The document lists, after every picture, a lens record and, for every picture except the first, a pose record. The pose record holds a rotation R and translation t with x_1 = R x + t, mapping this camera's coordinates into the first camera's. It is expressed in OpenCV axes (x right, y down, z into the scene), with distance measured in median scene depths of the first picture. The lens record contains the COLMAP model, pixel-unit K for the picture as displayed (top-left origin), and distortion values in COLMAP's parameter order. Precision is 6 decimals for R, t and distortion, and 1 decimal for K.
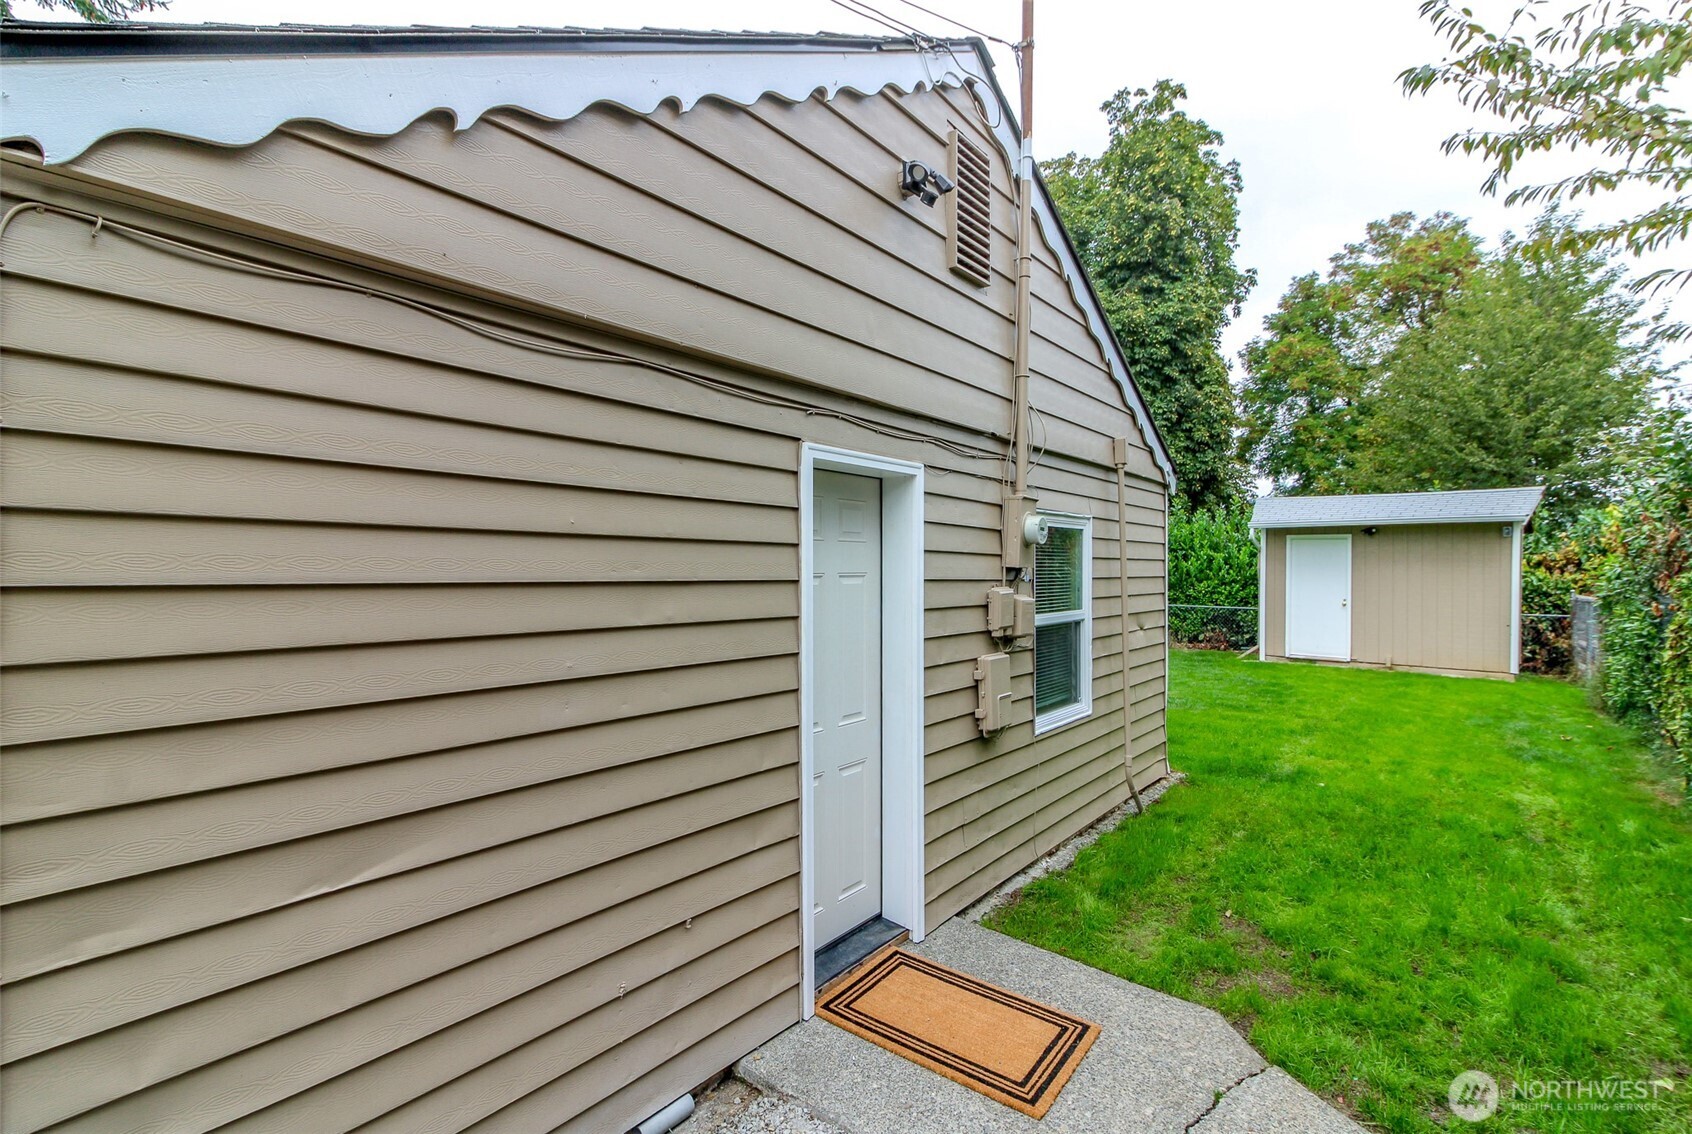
lens RADIAL K [[819.6, 0, 848.8], [0, 819.6, 552.3], [0, 0, 1]] dist [0.043053, -0.019277]
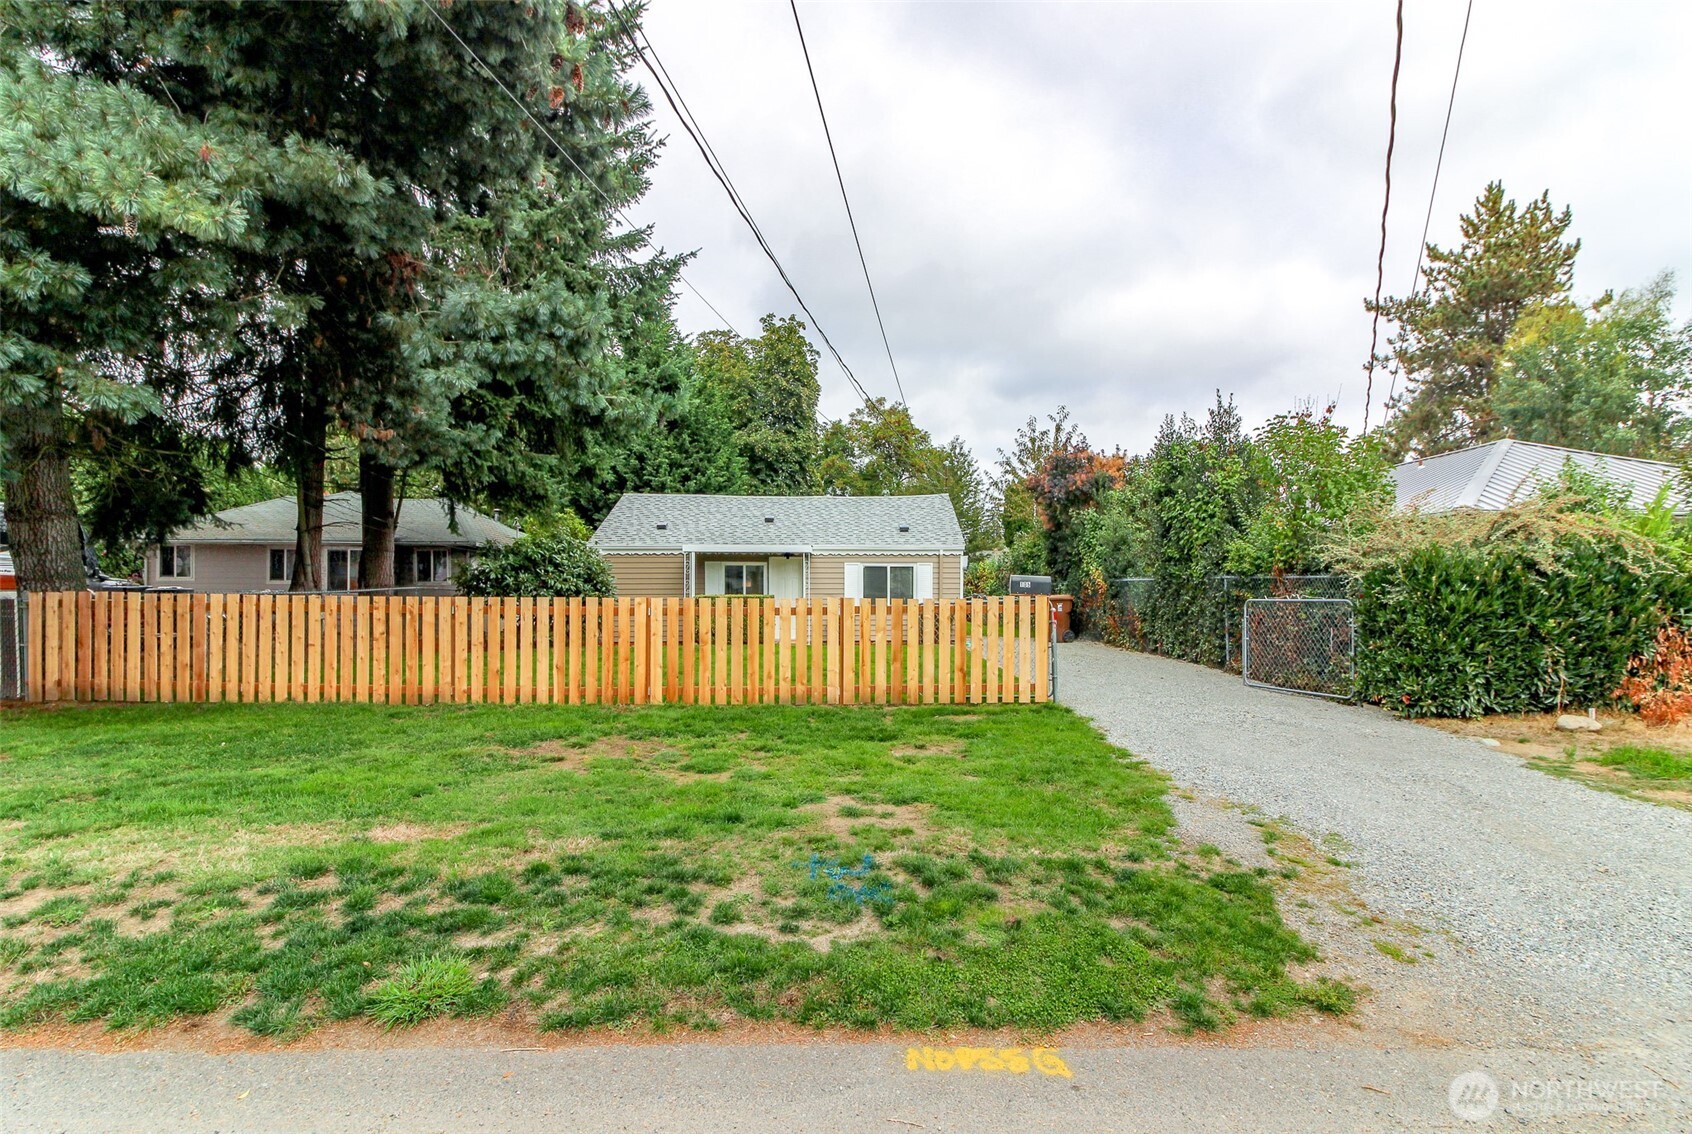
lens RADIAL K [[795.2, 0, 880.9], [0, 795.2, 591.1], [0, 0, 1]] dist [0.026478, -0.016148]
pose [[0.771080, -0.000217, 0.636738, -0.577054], [-0.011082, 0.999844, 0.013760, 0.005143], [-0.636641, -0.017666, 0.770958, -0.466580]]
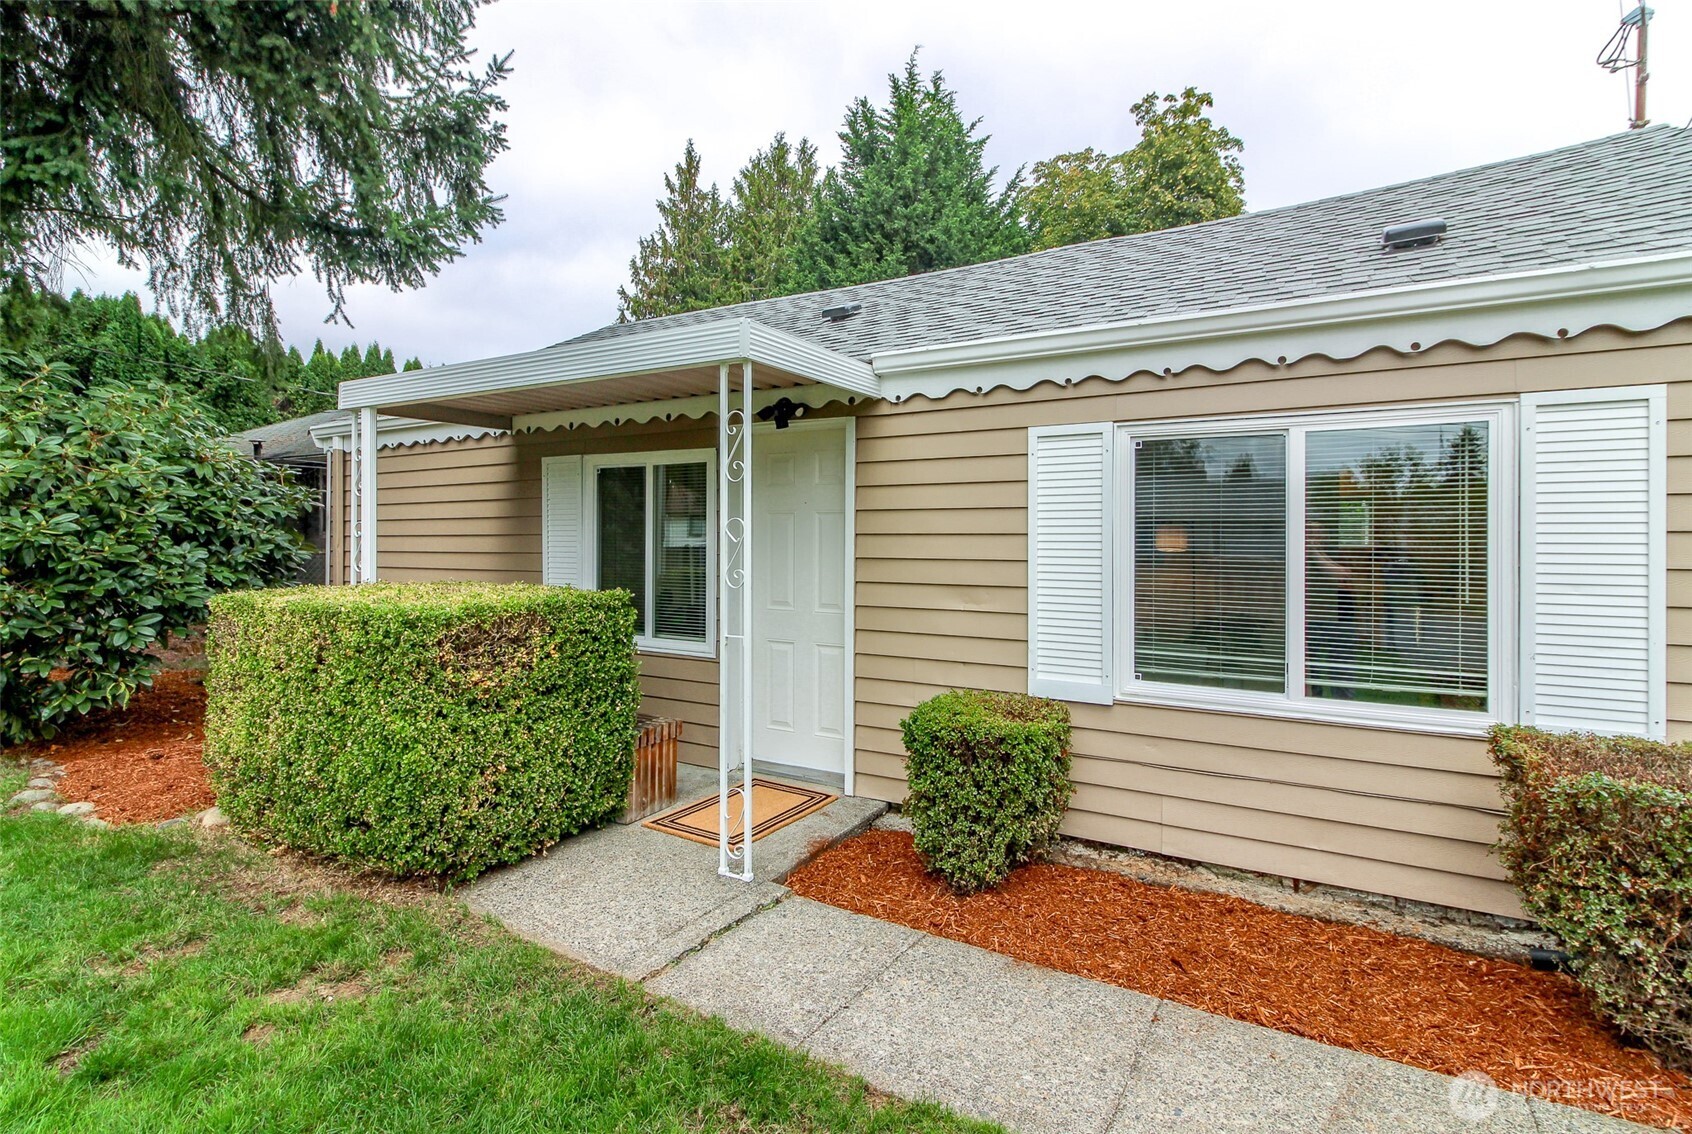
lens RADIAL K [[824.0, 0, 826.7], [0, 824.0, 528.6], [0, 0, 1]] dist [0.024436, -0.017994]
pose [[0.995398, 0.009200, 0.095380, -0.187054], [-0.009188, 0.999958, -0.000565, 0.007890], [-0.095381, -0.000314, 0.995441, -0.025096]]
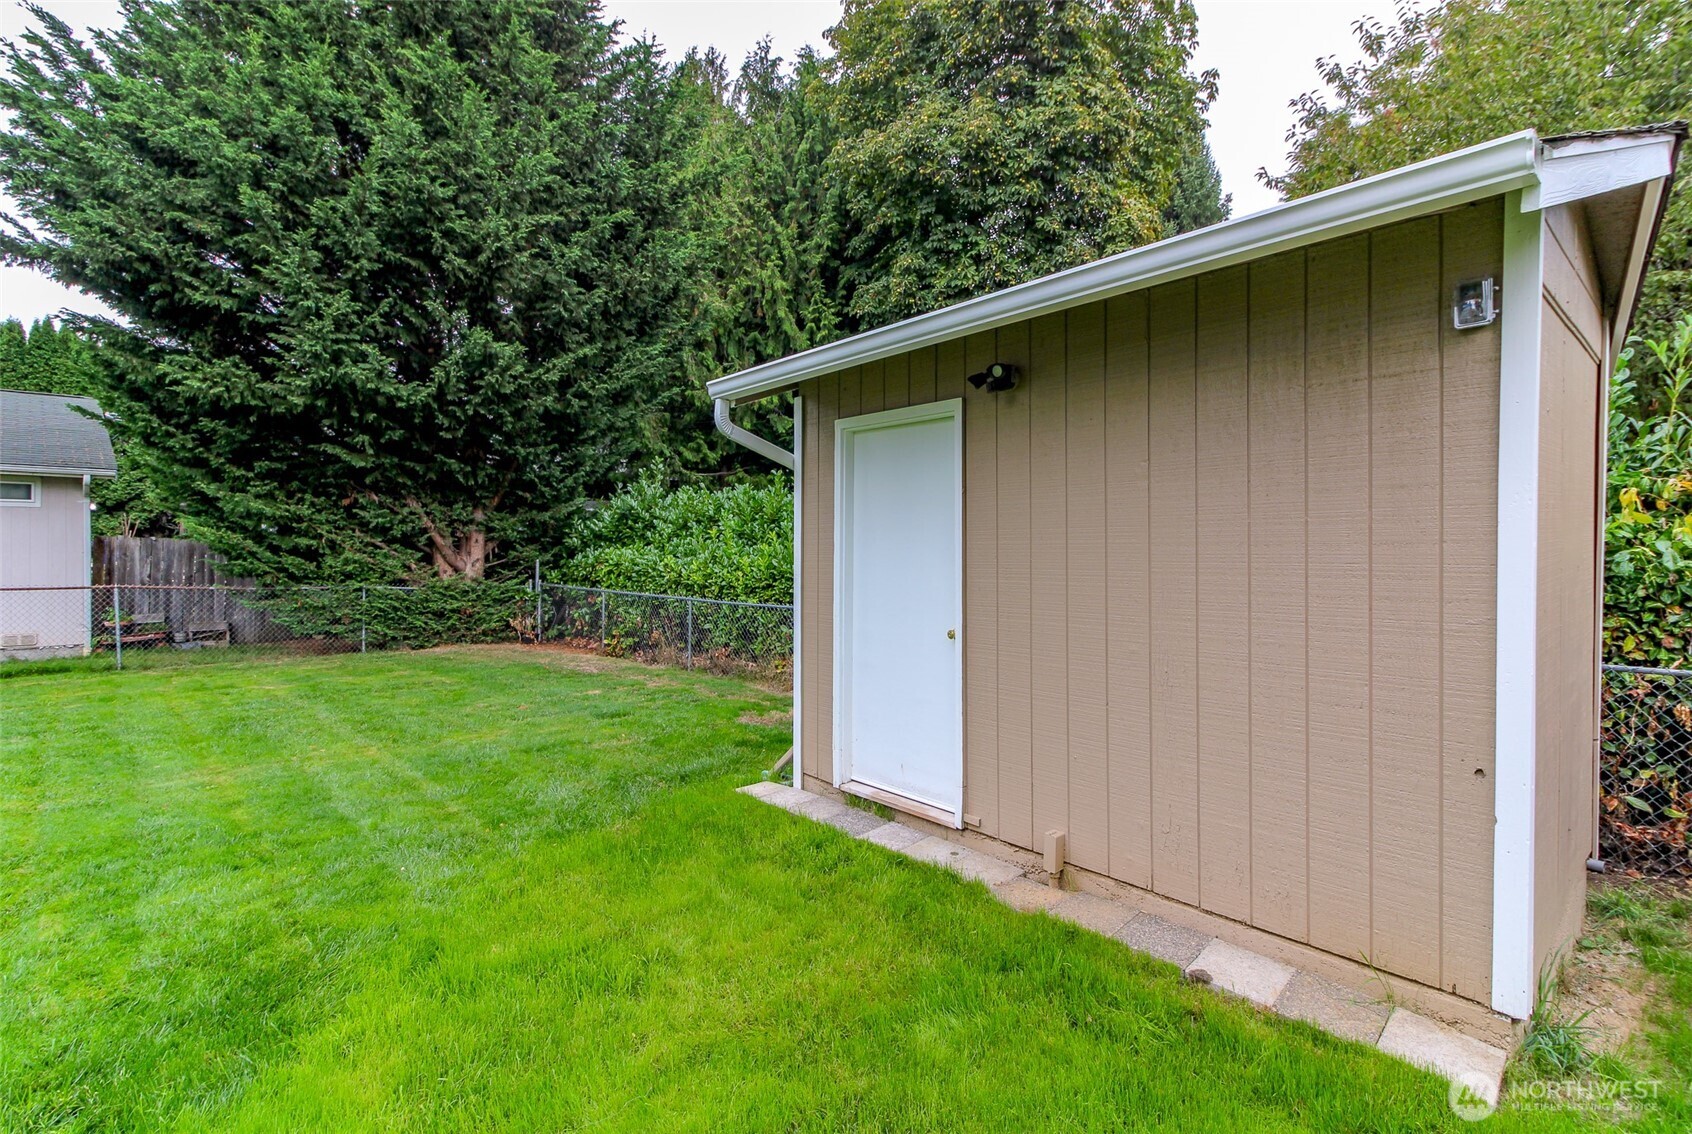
lens RADIAL K [[790.7, 0, 846.9], [0, 790.7, 558.6], [0, 0, 1]] dist [0.031900, -0.015462]
pose [[0.991621, -0.010195, -0.128775, 0.308058], [0.014557, 0.999350, 0.032979, 0.011321], [0.128355, -0.034578, 0.991125, 0.369689]]
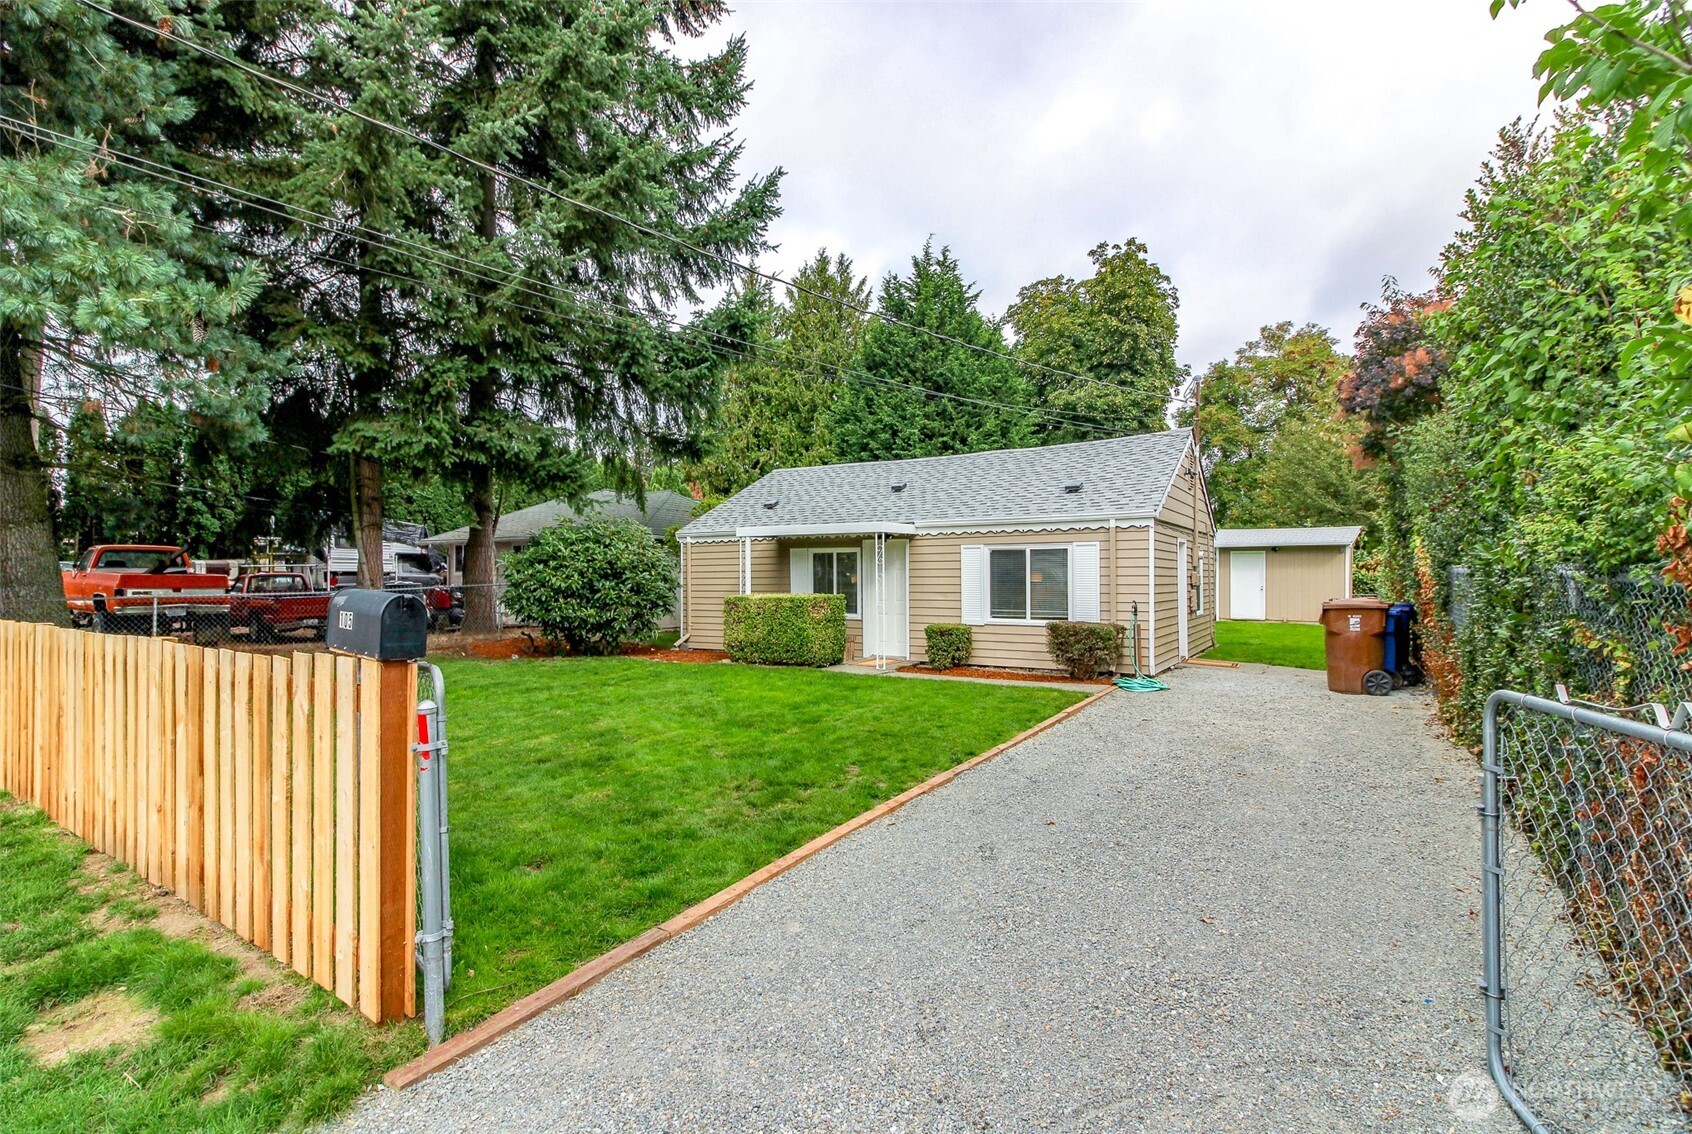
lens RADIAL K [[790.7, 0, 846.9], [0, 790.7, 558.6], [0, 0, 1]] dist [0.031900, -0.015462]
pose [[0.995976, -0.003450, 0.089554, -0.249015], [0.003692, 0.999990, -0.002538, -0.001578], [-0.089544, 0.002858, 0.995979, -0.352865]]
